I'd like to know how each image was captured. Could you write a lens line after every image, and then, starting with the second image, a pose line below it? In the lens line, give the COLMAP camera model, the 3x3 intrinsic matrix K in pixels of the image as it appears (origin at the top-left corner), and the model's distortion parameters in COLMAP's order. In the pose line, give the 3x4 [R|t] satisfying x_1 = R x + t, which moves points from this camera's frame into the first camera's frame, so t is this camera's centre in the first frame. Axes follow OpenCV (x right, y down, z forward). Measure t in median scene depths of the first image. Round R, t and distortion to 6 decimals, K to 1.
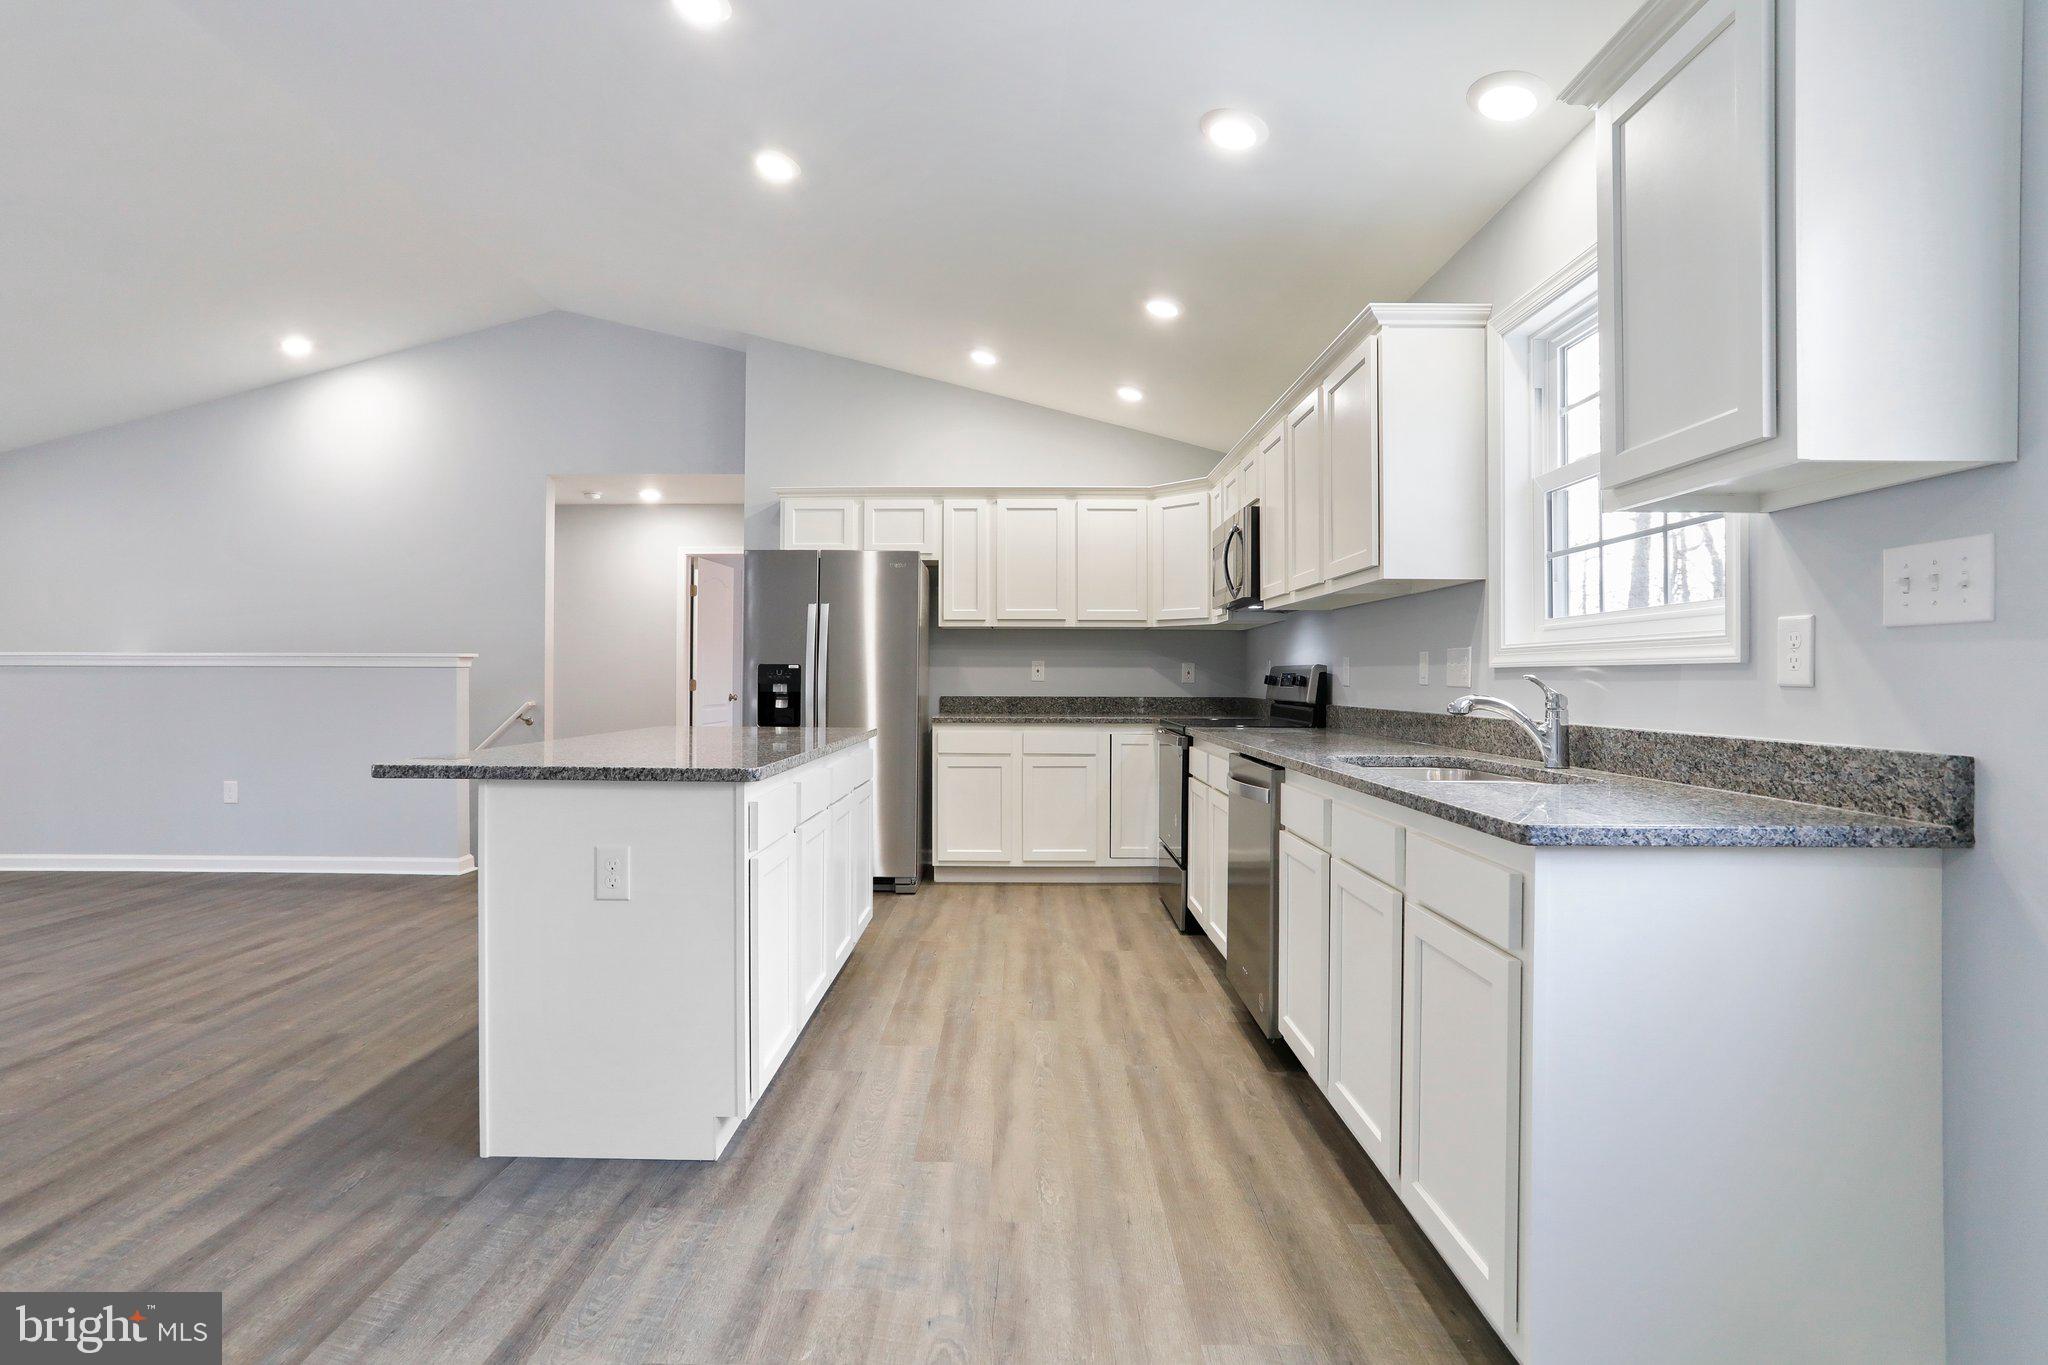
lens RADIAL K [[996.3, 0, 1010.9], [0, 996.3, 673.3], [0, 0, 1]] dist [-0.052492, 0.025477]
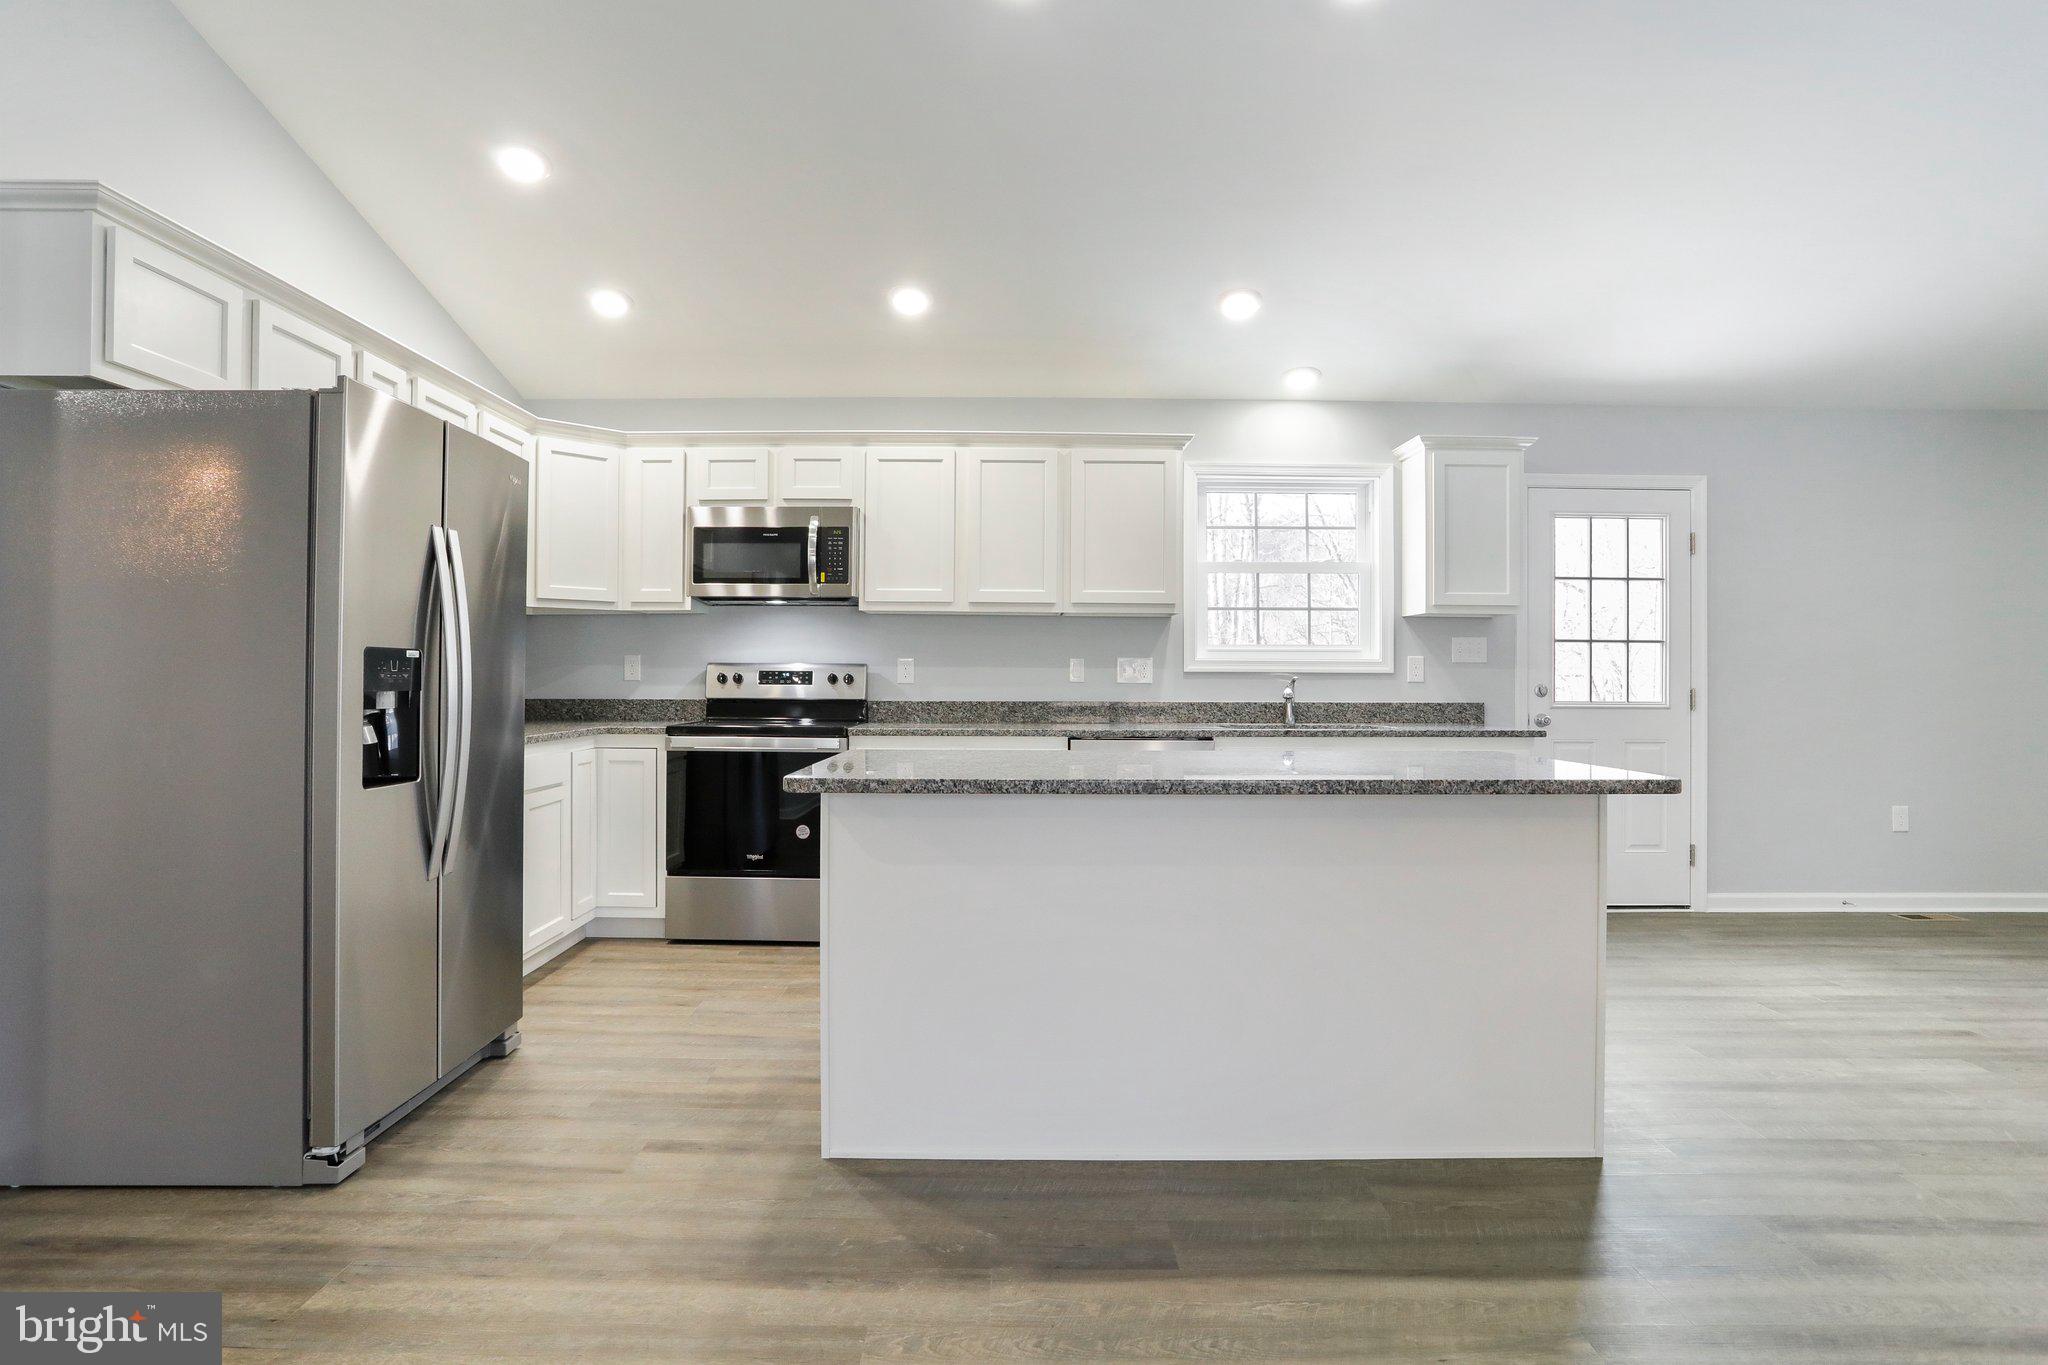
lens RADIAL K [[1059.4, 0, 1009.6], [0, 1059.4, 674.5], [0, 0, 1]] dist [-0.051238, 0.023558]
pose [[-0.008575, -0.001242, 0.999962, -1.253016], [-0.009728, 0.999952, 0.001159, -0.000419], [-0.999916, -0.009718, -0.008587, 1.264213]]
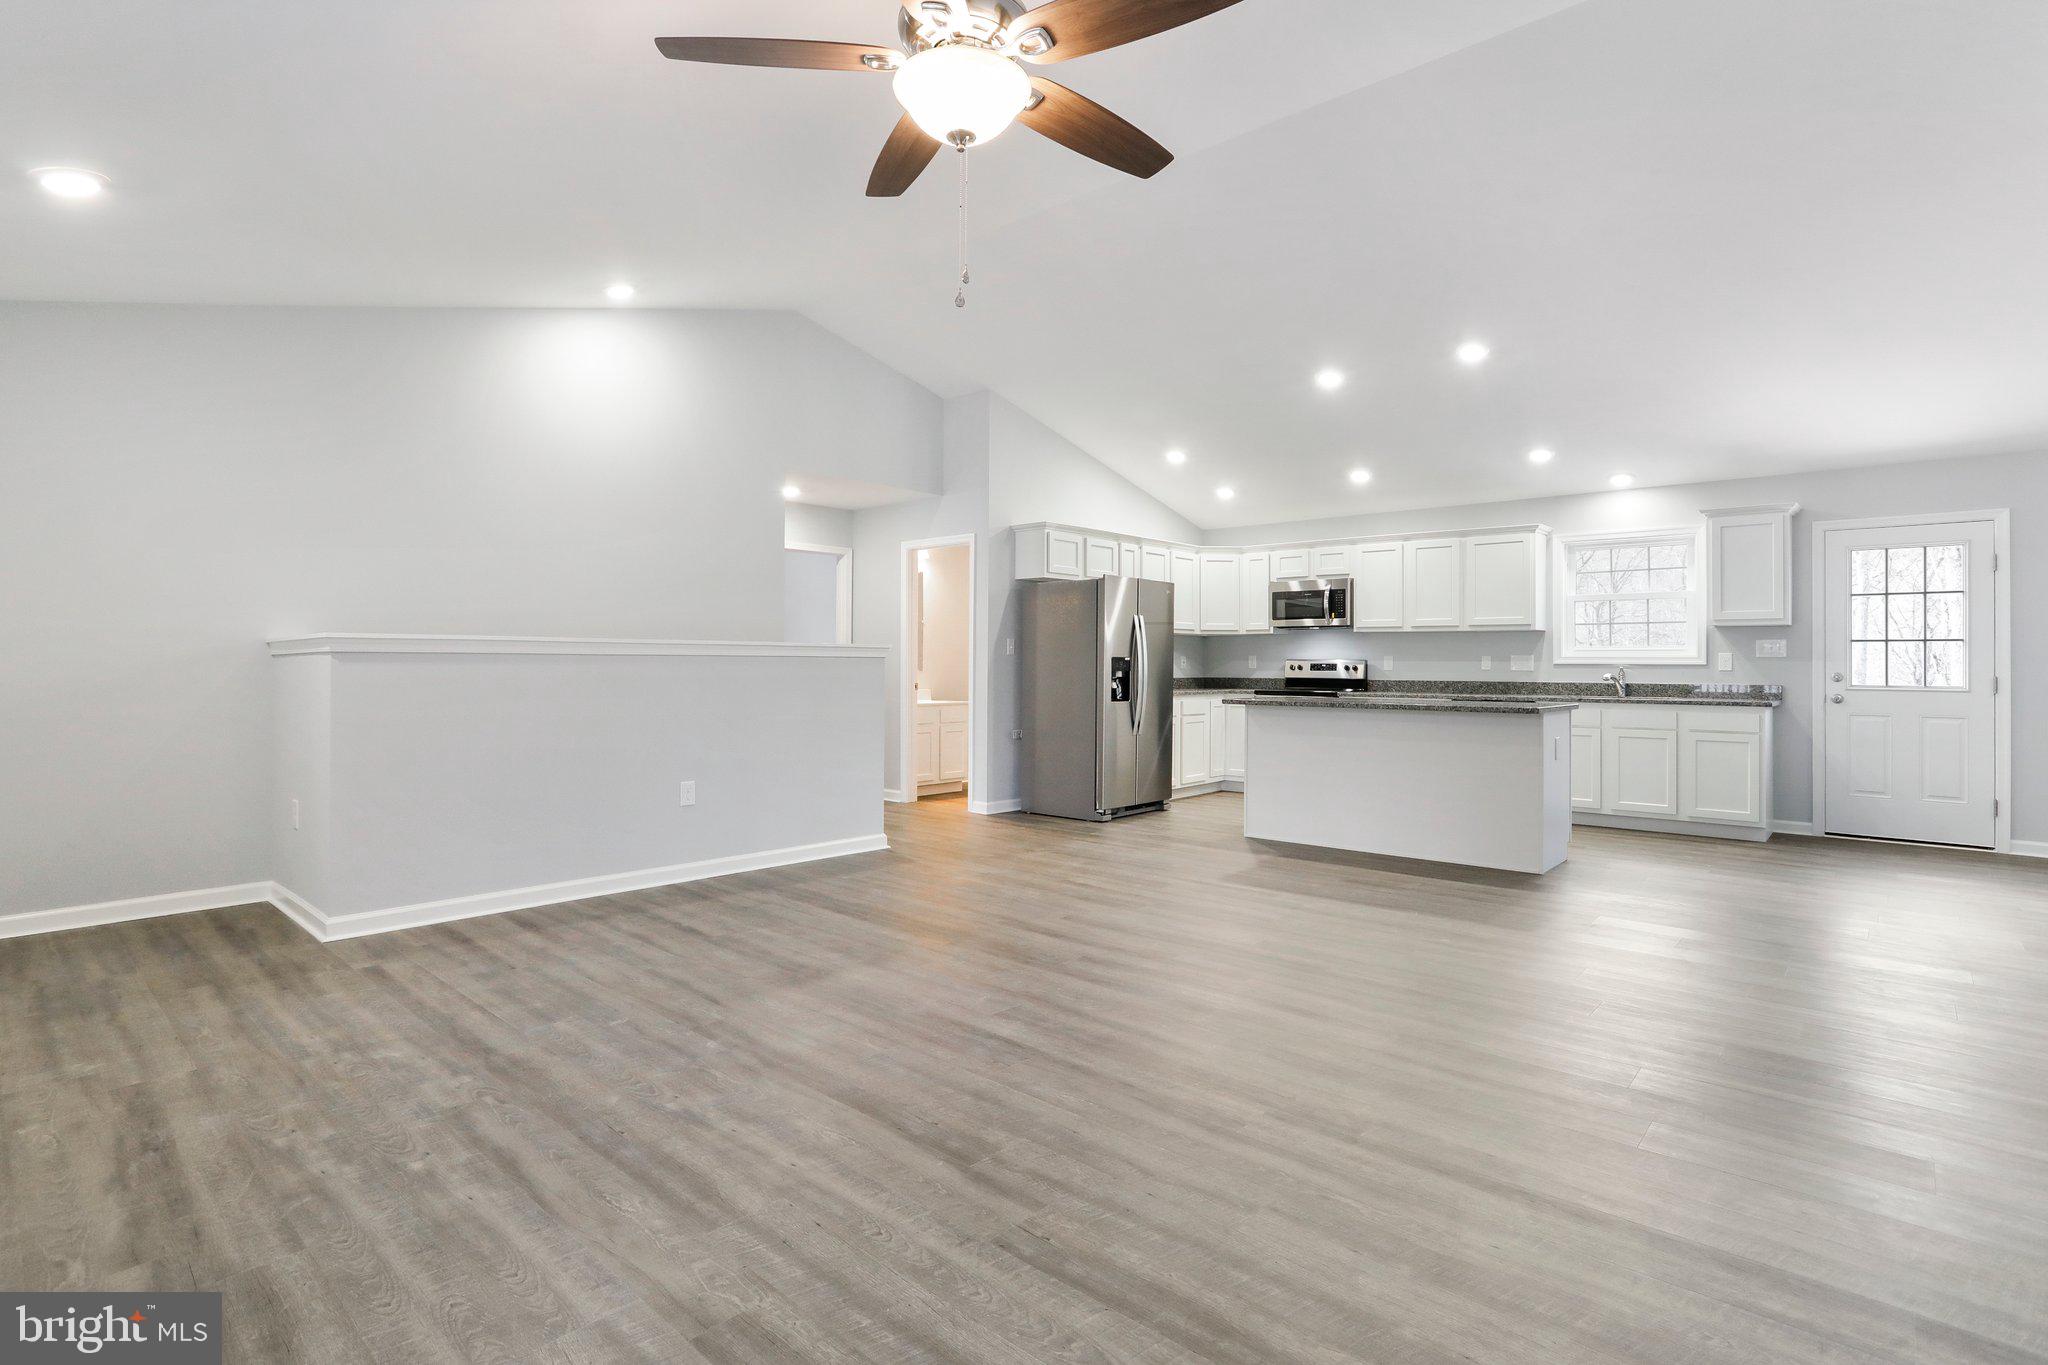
lens RADIAL K [[996.3, 0, 1016.2], [0, 996.3, 654.6], [0, 0, 1]] dist [-0.052492, 0.025477]
pose [[0.664166, 0.006441, 0.747557, -2.441718], [-0.006685, 0.999974, -0.002677, -0.013519], [-0.747555, -0.003219, 0.664192, 0.296292]]
